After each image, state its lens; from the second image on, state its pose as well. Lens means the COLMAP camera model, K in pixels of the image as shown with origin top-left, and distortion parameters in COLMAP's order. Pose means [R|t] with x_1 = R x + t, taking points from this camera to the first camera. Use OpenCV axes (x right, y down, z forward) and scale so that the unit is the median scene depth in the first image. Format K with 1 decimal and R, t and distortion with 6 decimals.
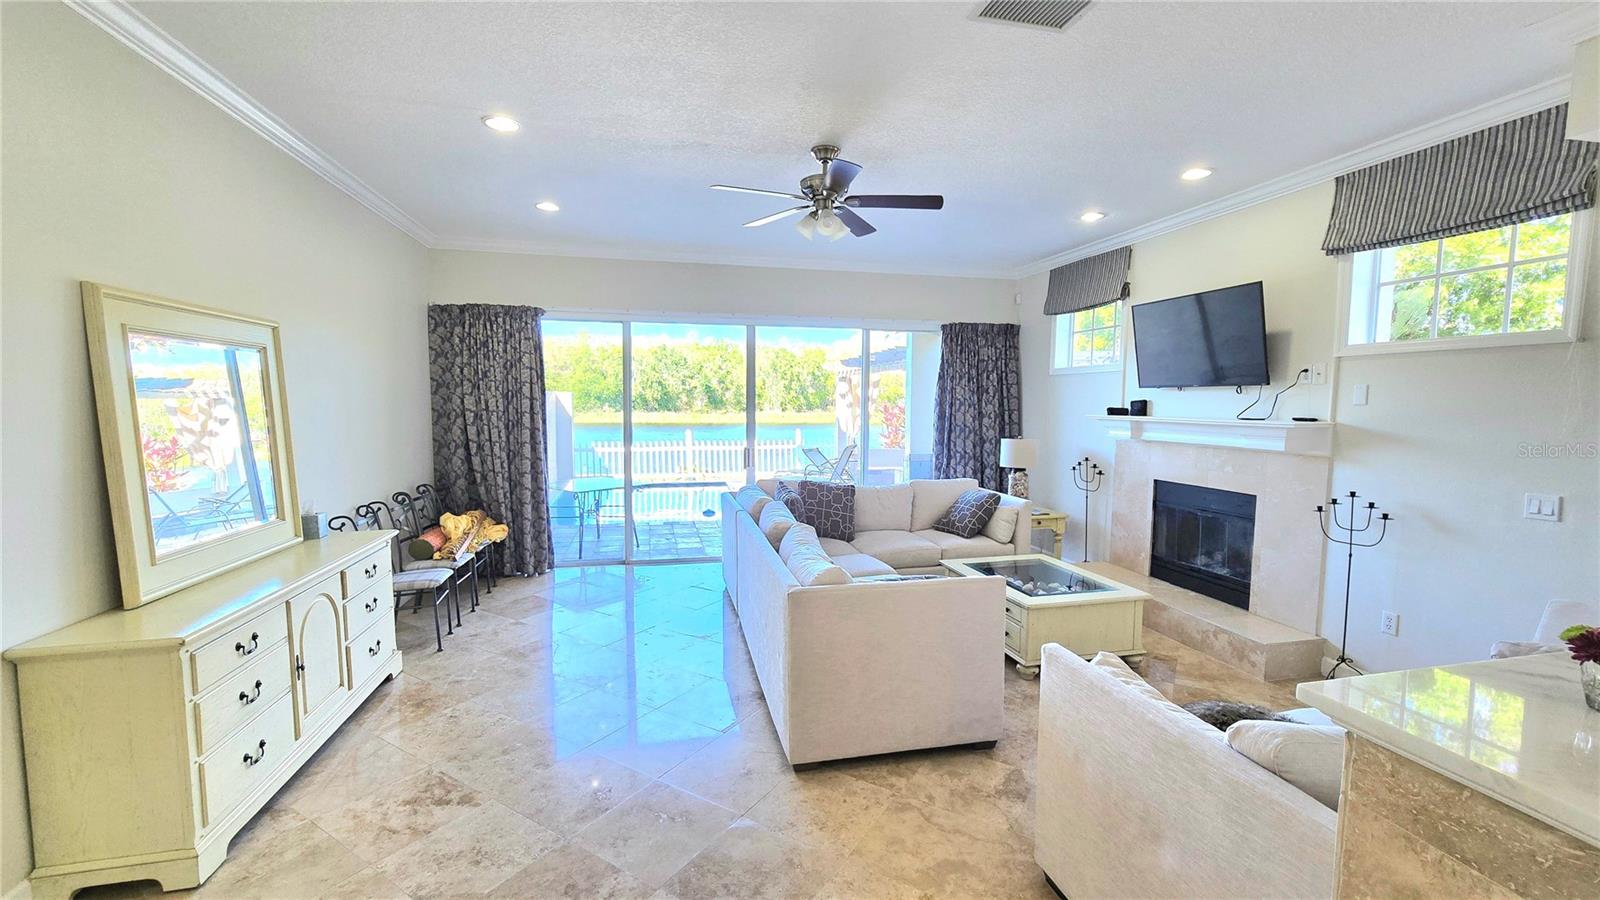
lens RADIAL K [[641.8, 0, 806.3], [0, 641.8, 452.1], [0, 0, 1]] dist [-0.030756, -0.000014]
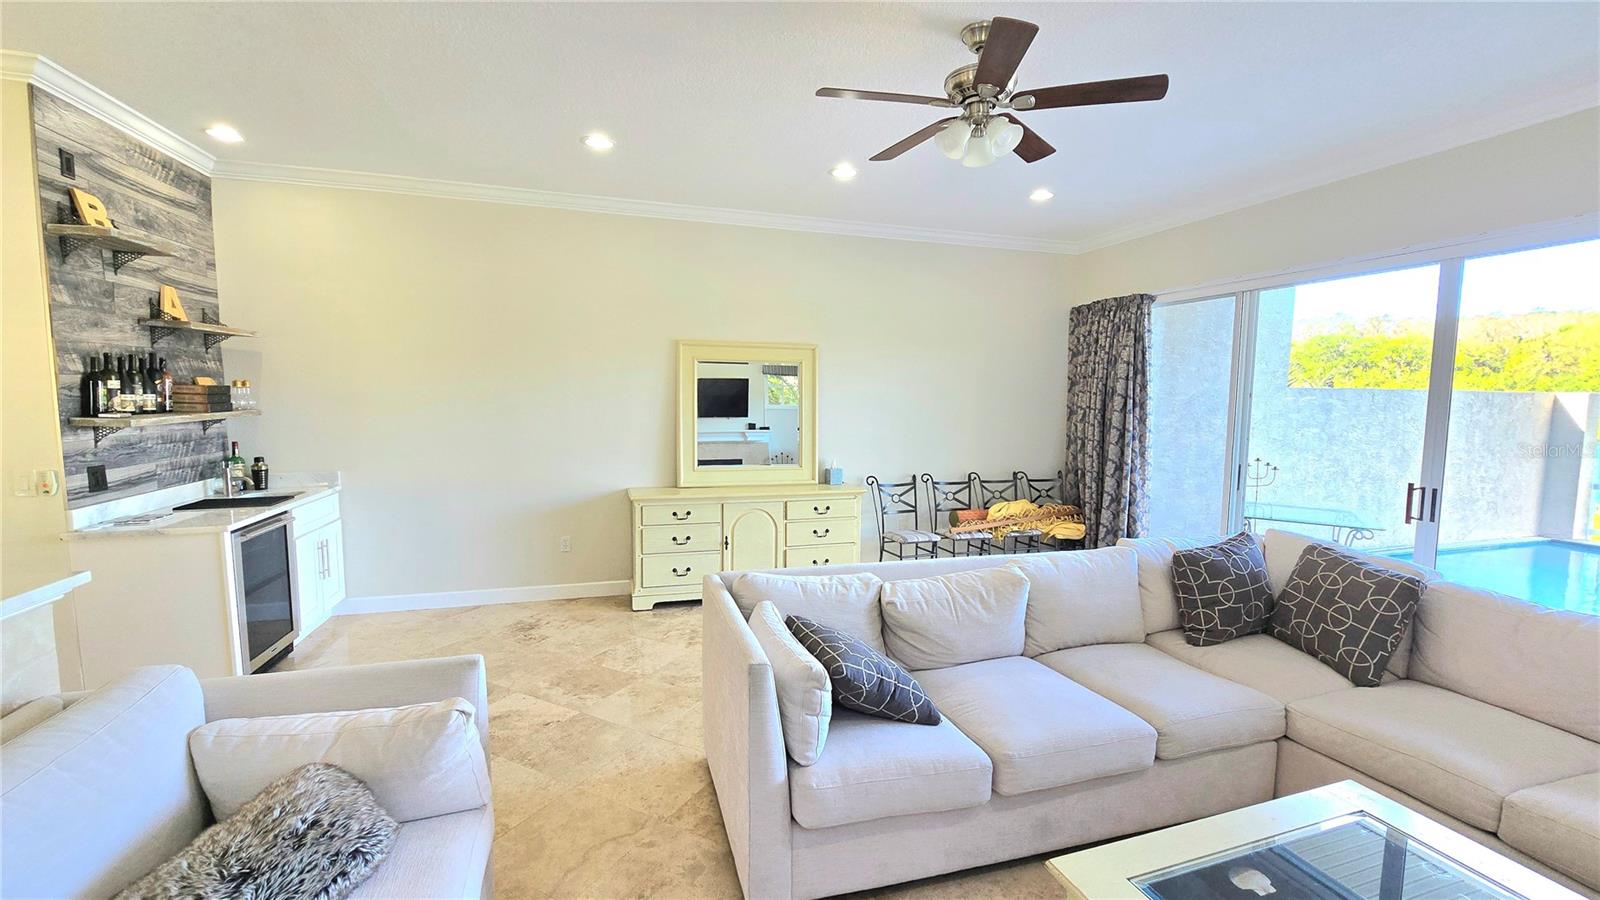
lens RADIAL K [[641.8, 0, 806.3], [0, 641.8, 452.1], [0, 0, 1]] dist [-0.030756, -0.000014]
pose [[0.077414, 0.082881, -0.993548, 0.453823], [-0.091755, 0.992902, 0.075678, -0.031867], [0.992768, 0.085305, 0.084469, 0.484156]]
